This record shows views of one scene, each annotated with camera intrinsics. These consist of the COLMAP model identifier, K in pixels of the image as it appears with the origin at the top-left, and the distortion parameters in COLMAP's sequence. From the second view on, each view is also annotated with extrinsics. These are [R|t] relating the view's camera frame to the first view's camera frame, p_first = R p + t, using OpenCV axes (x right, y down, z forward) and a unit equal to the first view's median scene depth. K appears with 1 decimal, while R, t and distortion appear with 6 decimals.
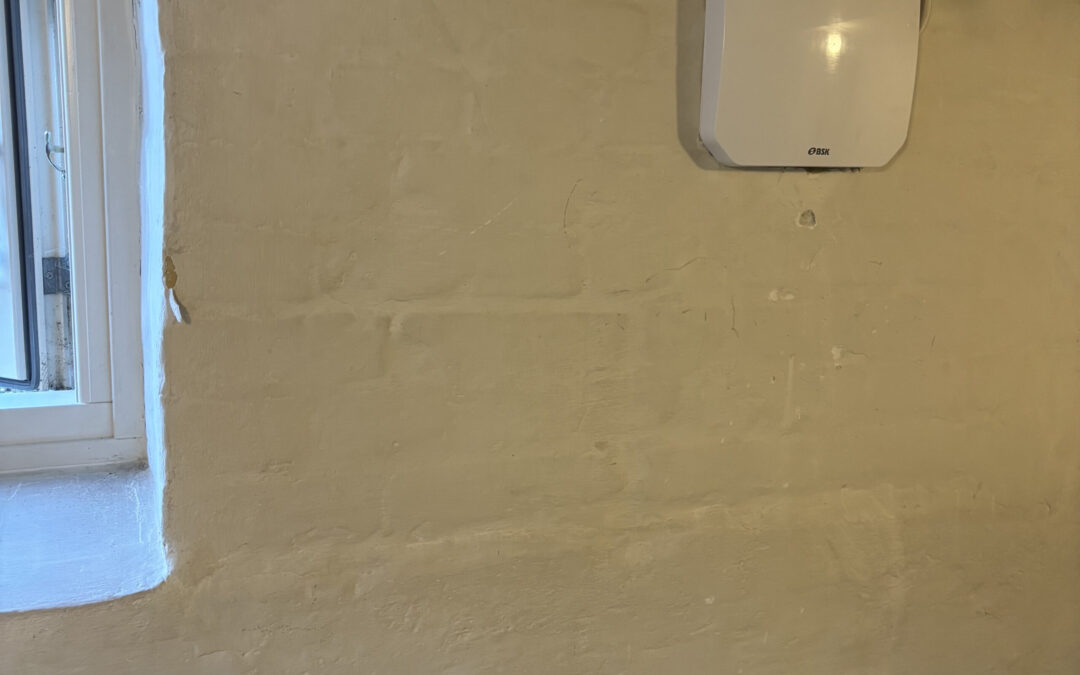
lens RADIAL K [[1086.8, 0, 543.2], [0, 1086.8, 337.7], [0, 0, 1]] dist [0.138618, -0.334606]
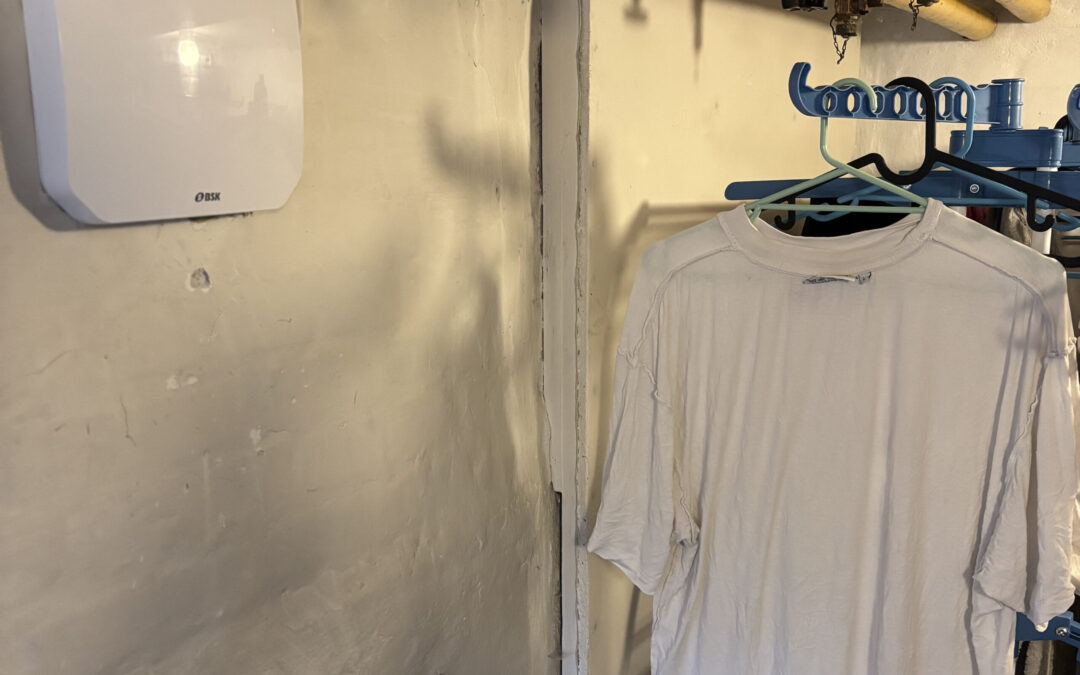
lens RADIAL K [[1082.9, 0, 524.7], [0, 1082.9, 336.6], [0, 0, 1]] dist [0.136047, -0.326385]
pose [[0.815327, -0.141394, 0.561471, -0.016559], [0.141030, 0.989015, 0.044267, -0.073713], [-0.561562, 0.043092, 0.826311, 0.232824]]
